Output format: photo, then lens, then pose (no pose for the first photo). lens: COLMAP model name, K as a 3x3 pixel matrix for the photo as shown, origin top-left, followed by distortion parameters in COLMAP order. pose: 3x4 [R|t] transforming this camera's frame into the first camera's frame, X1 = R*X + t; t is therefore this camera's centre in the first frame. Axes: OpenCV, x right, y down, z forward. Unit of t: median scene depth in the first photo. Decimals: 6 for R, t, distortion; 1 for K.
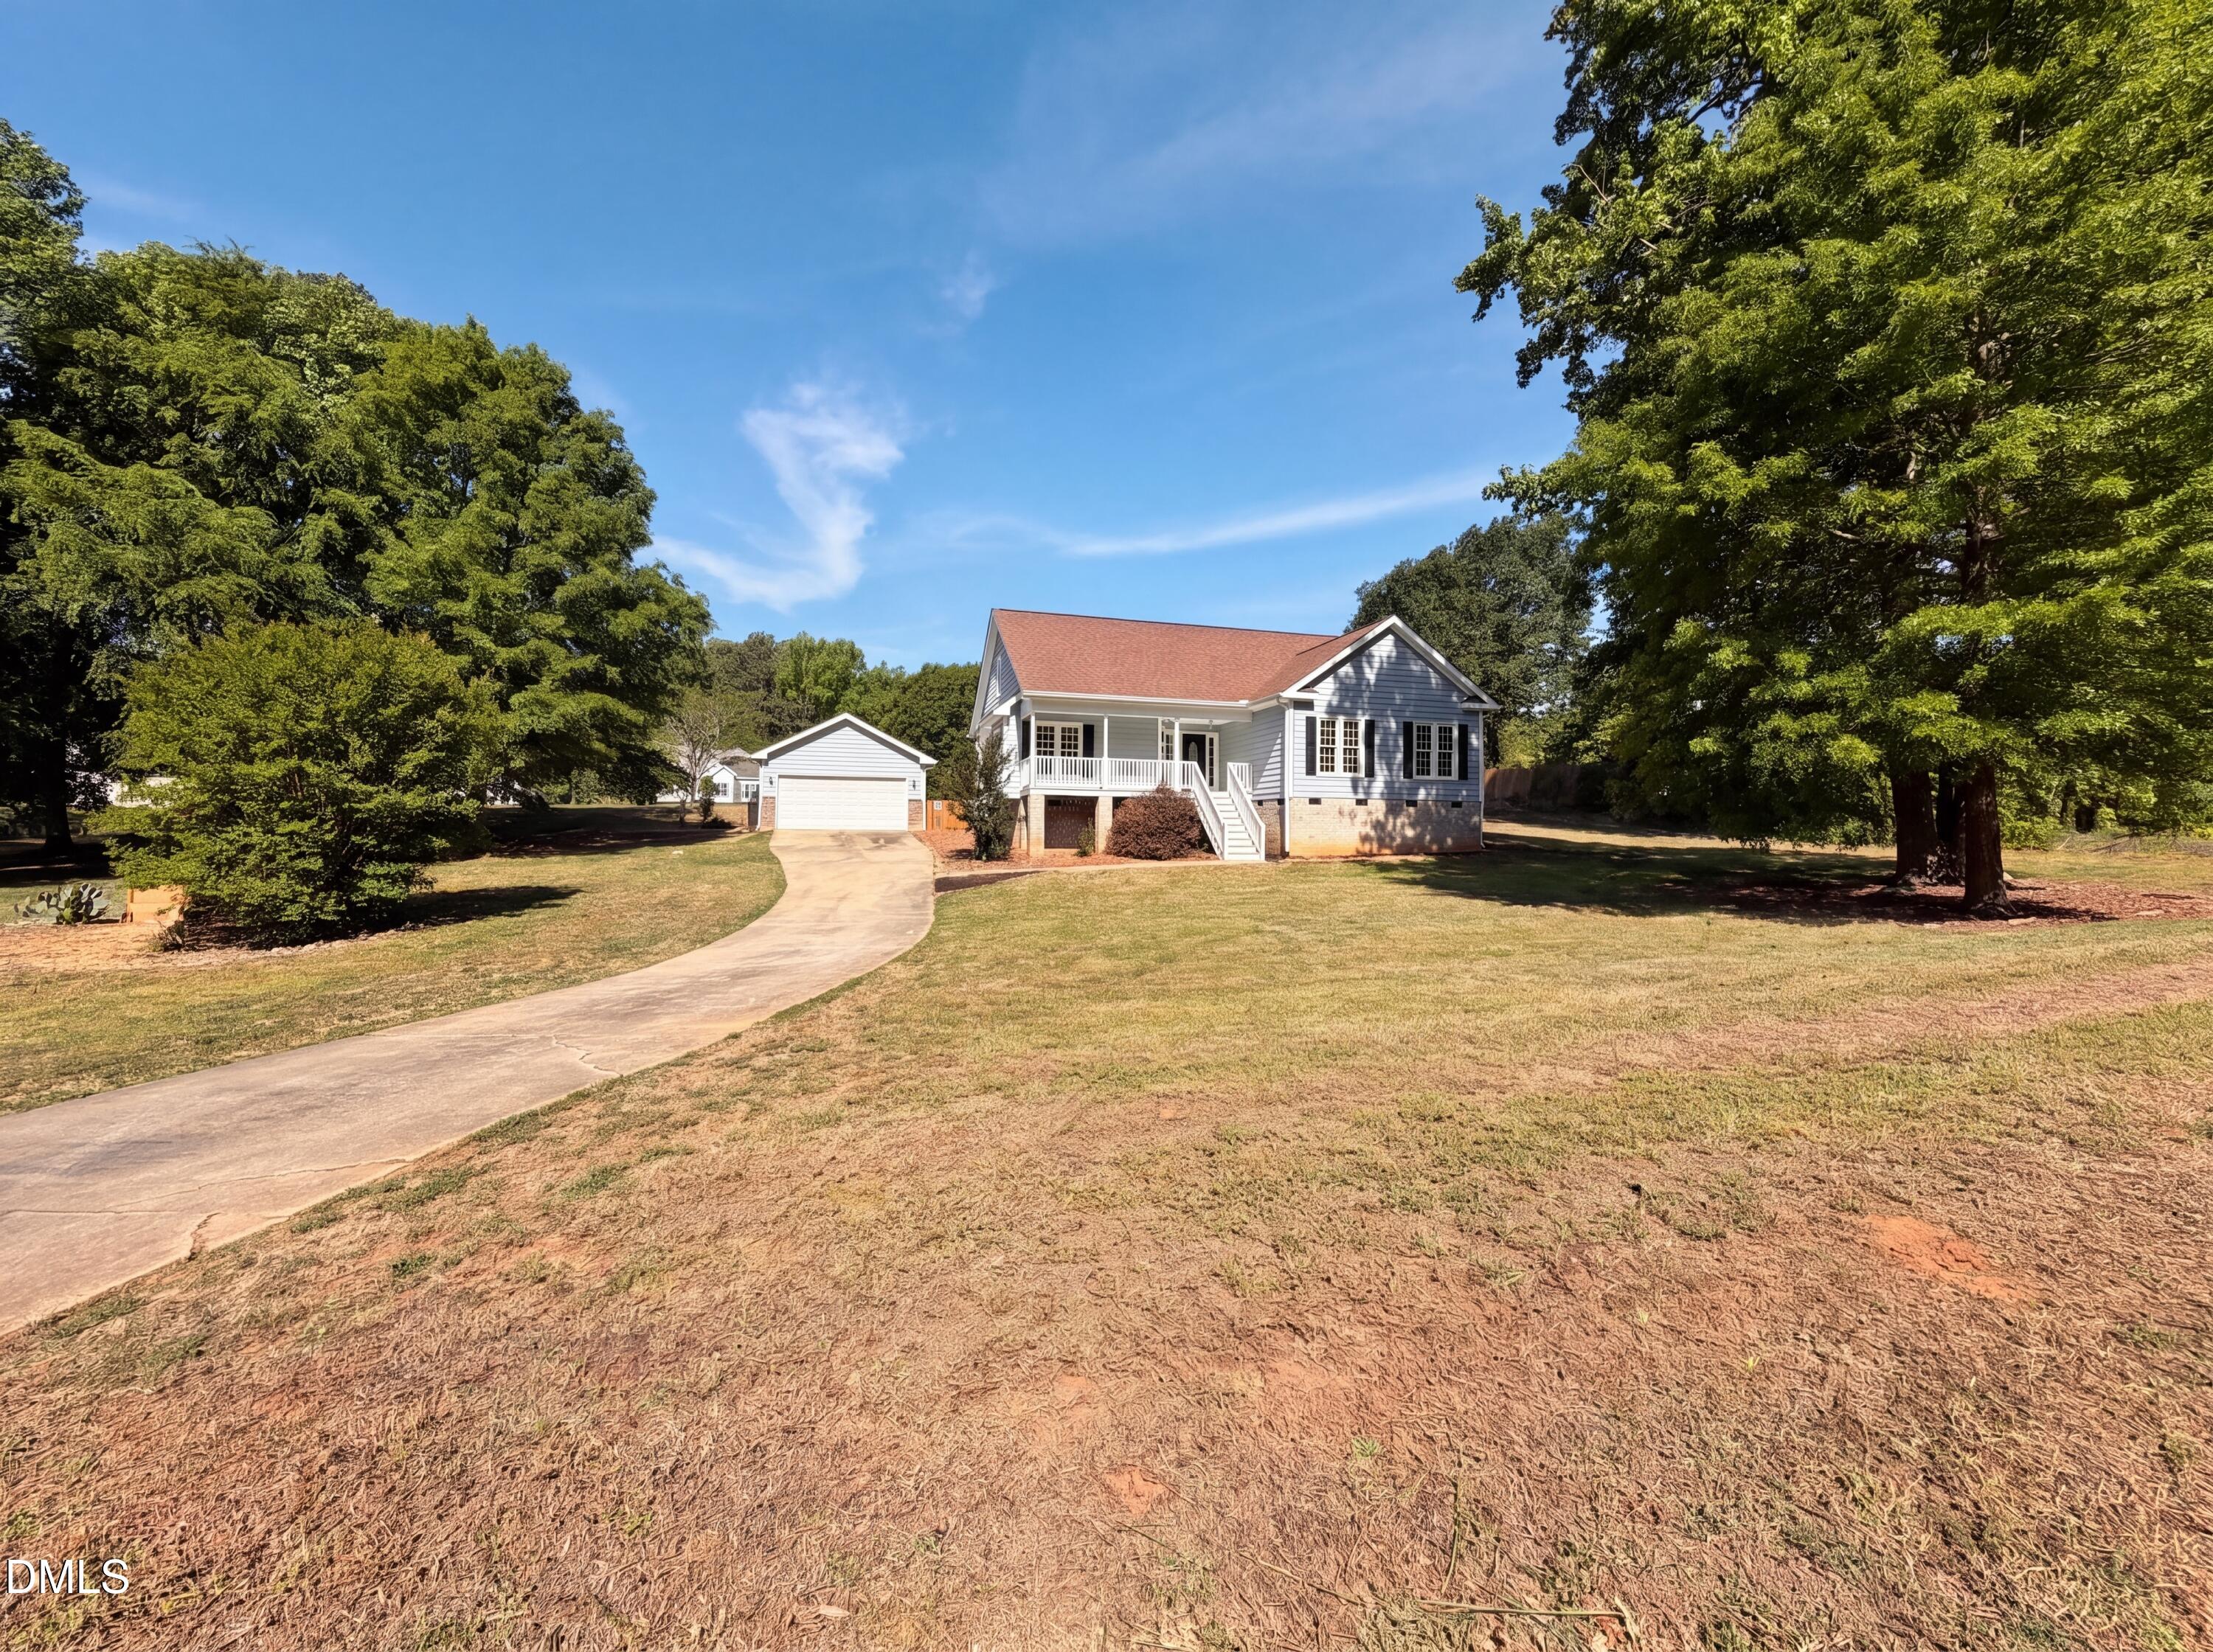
lens RADIAL K [[882.1, 0, 1103.1], [0, 882.1, 823.7], [0, 0, 1]] dist [0.001264, 0.000062]
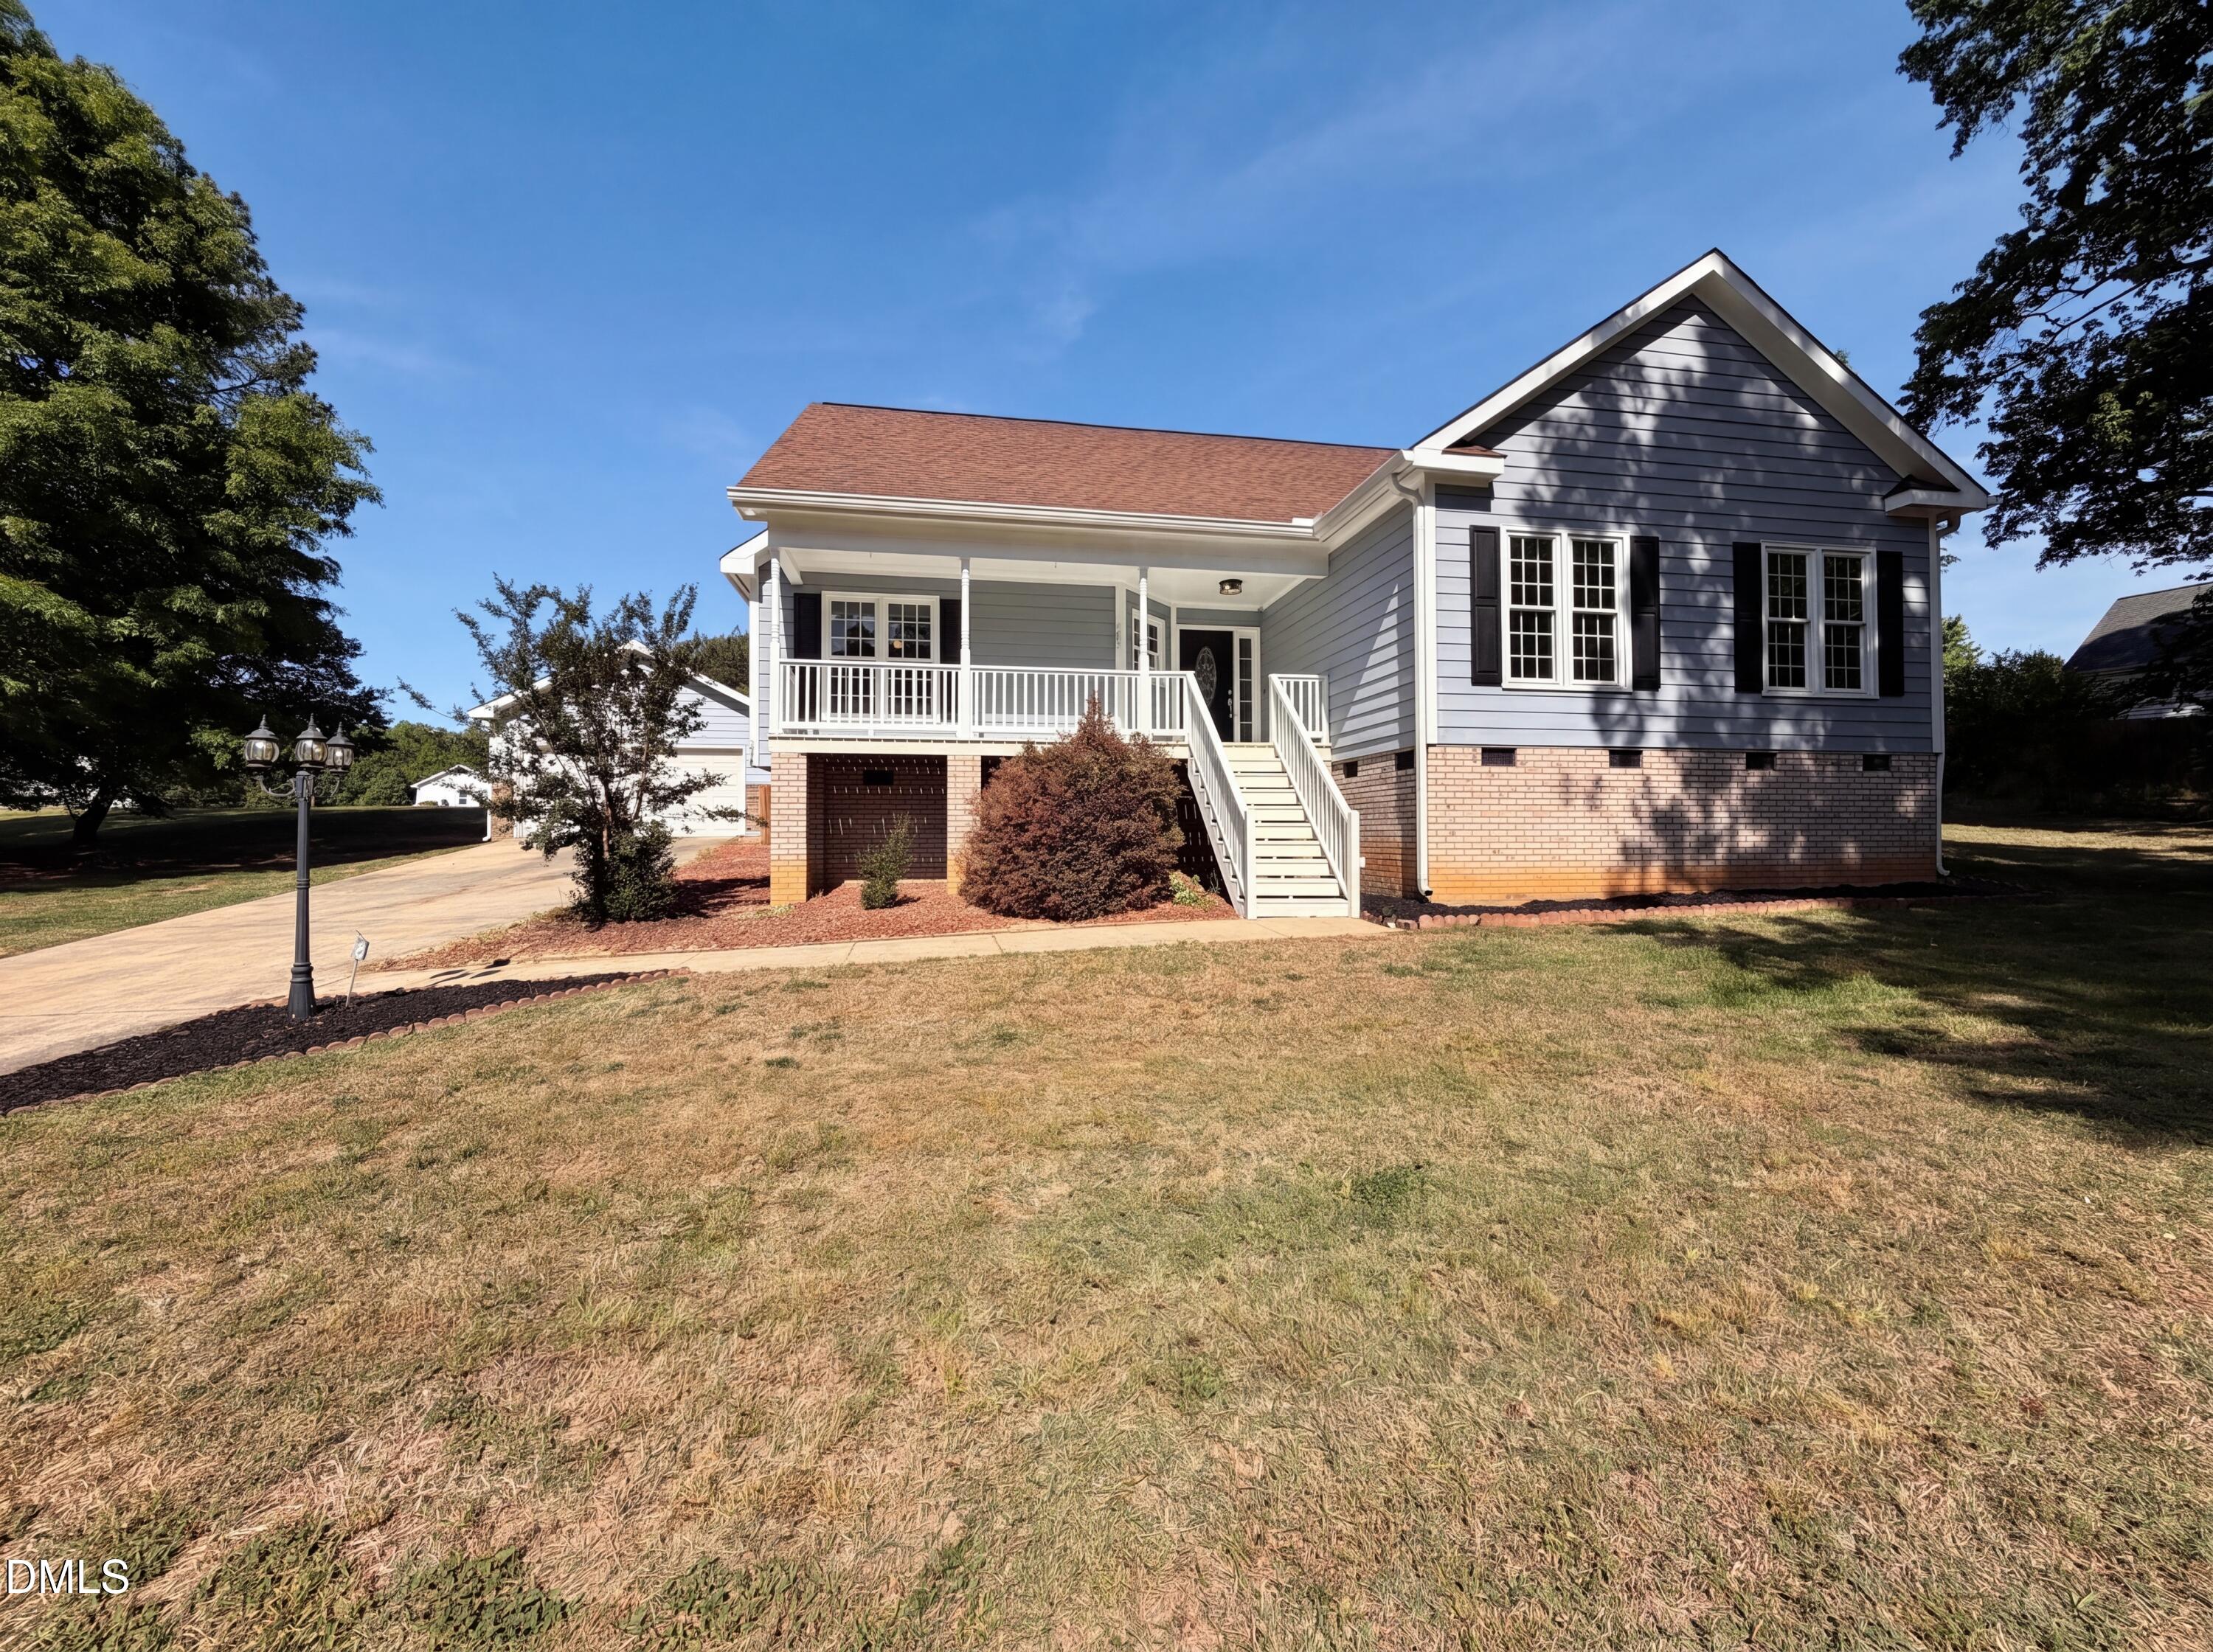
lens RADIAL K [[904.5, 0, 1119.0], [0, 904.5, 817.4], [0, 0, 1]] dist [0.000021, 0.000356]
pose [[0.996153, -0.012460, -0.086735, 0.110424], [0.011522, 0.999870, -0.011312, 0.002985], [0.086865, 0.010269, 0.996167, 0.589157]]
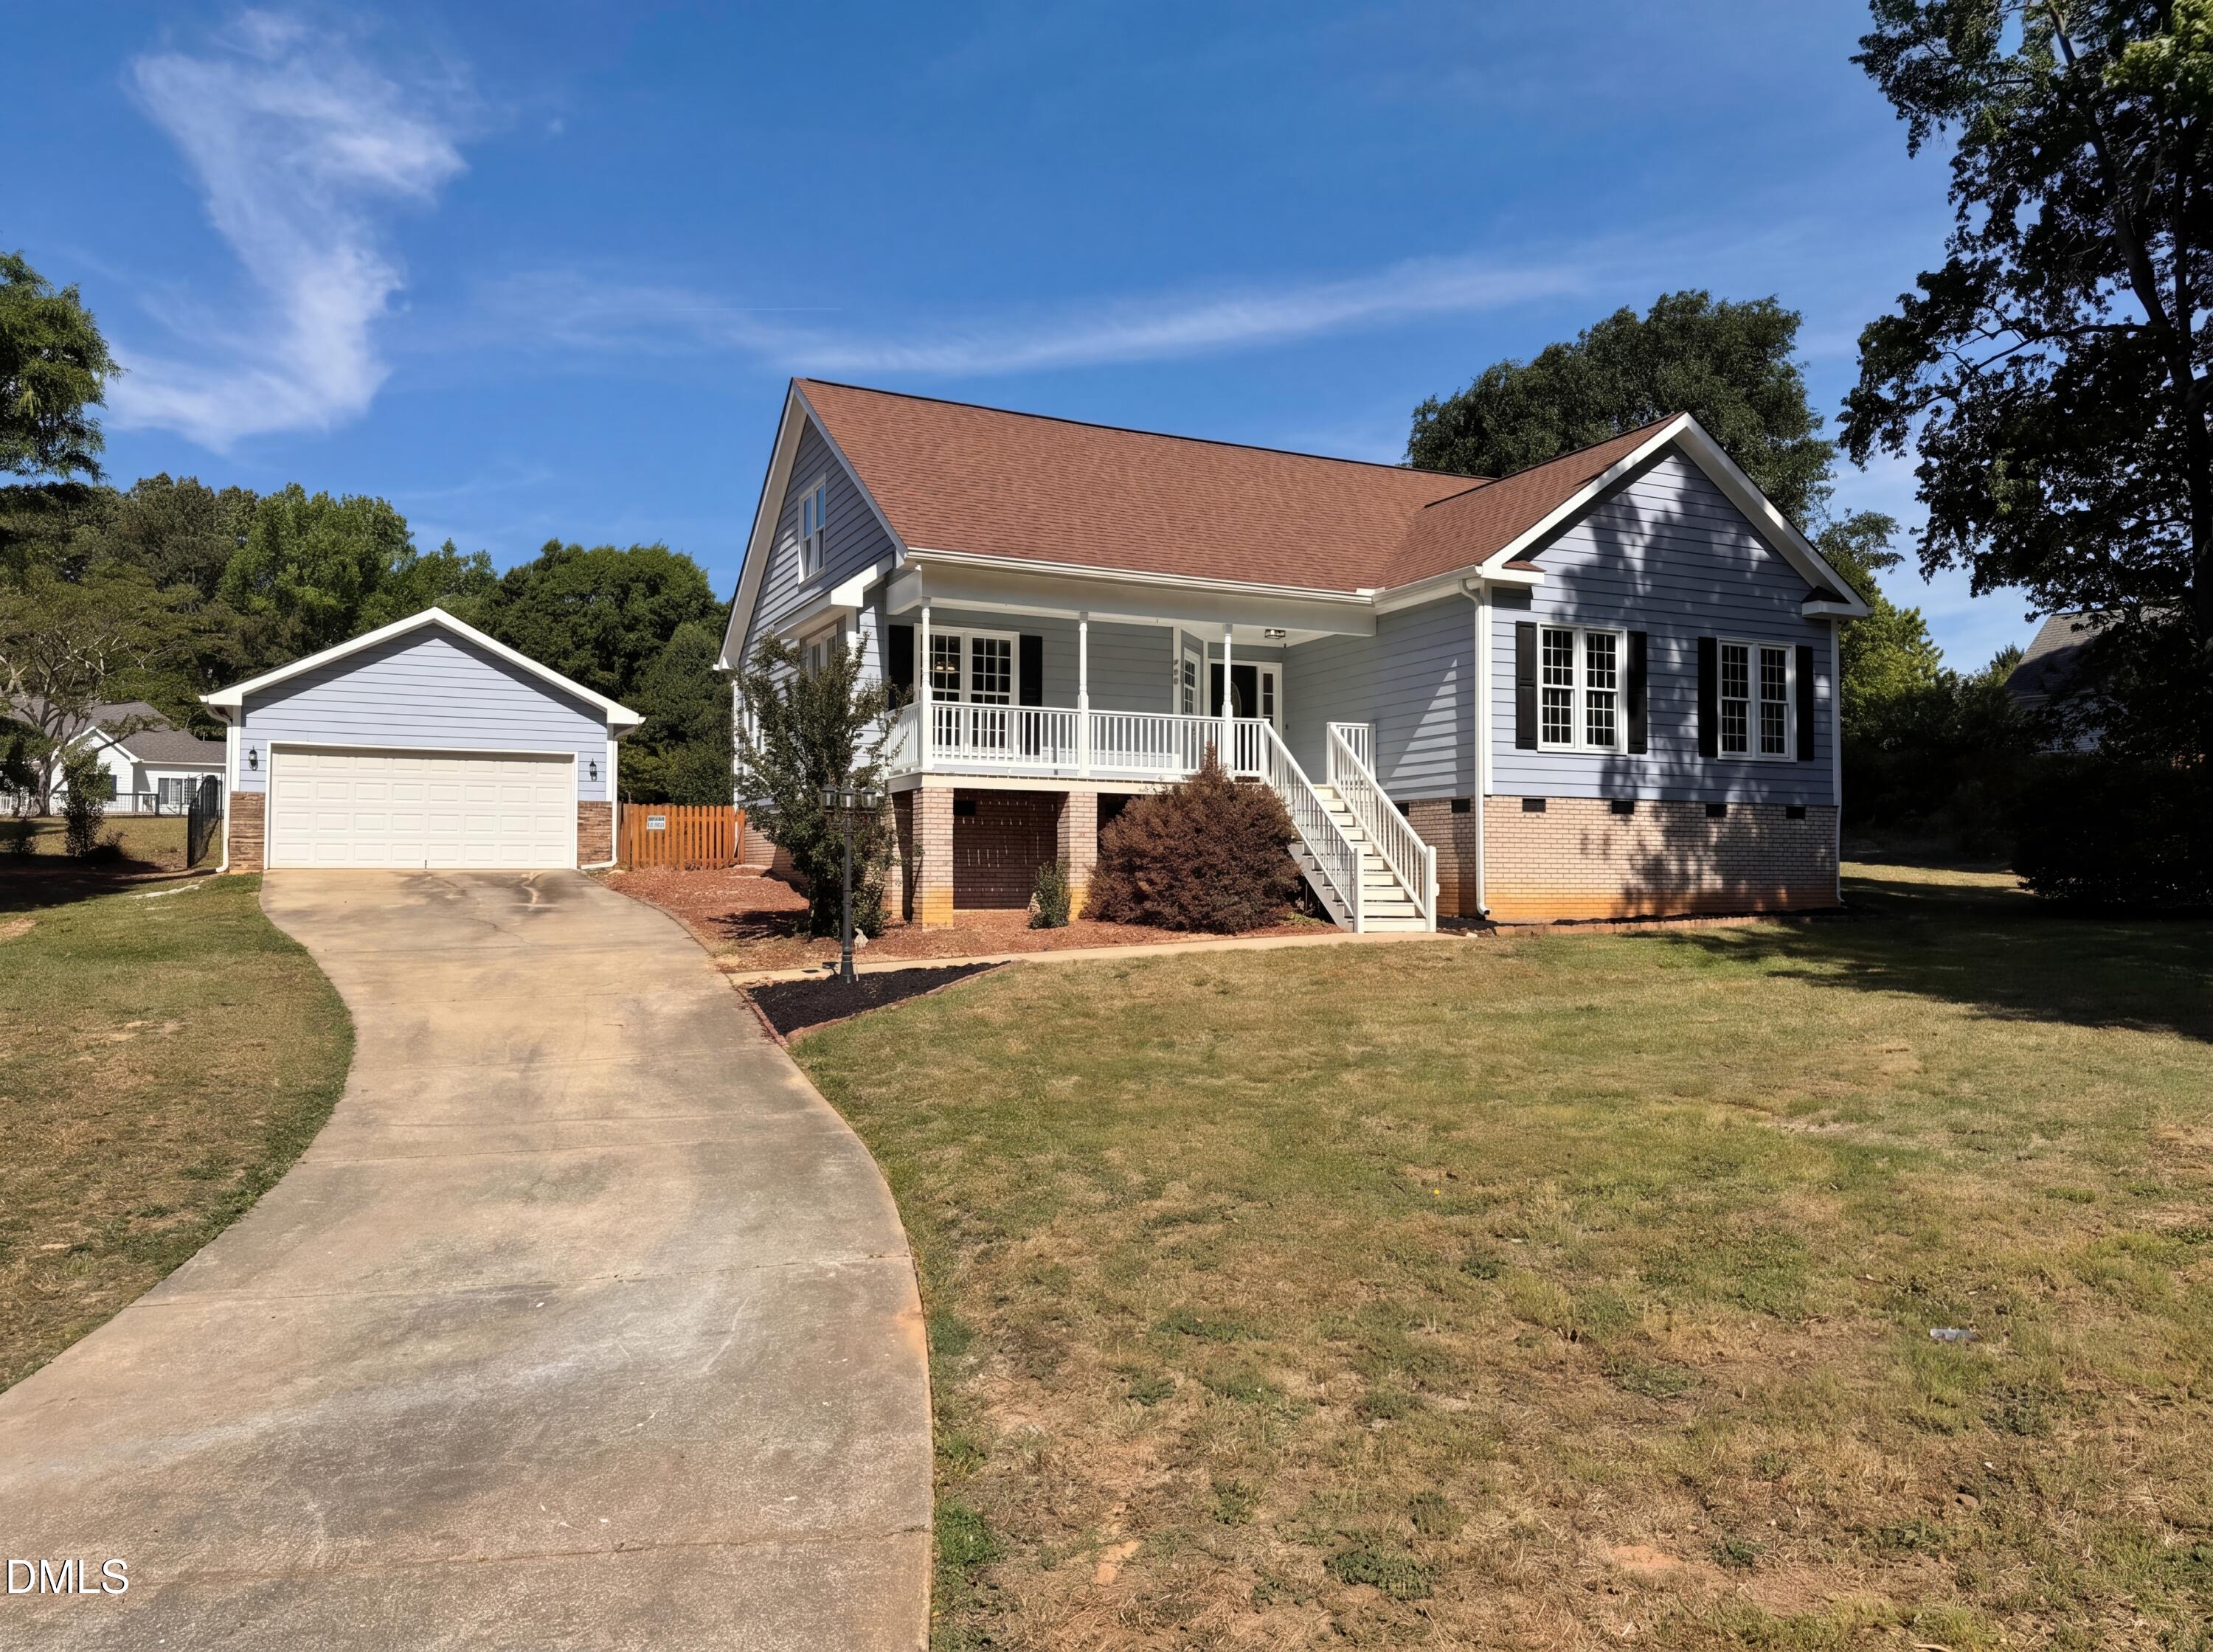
lens RADIAL K [[1571.5, 0, 1104.7], [0, 1571.5, 832.6], [0, 0, 1]] dist [0.009519, -0.005200]
pose [[0.985785, -0.000575, 0.168010, -0.120106], [0.003312, 0.999866, -0.016012, 0.001991], [-0.167978, 0.016341, 0.985655, 0.211580]]
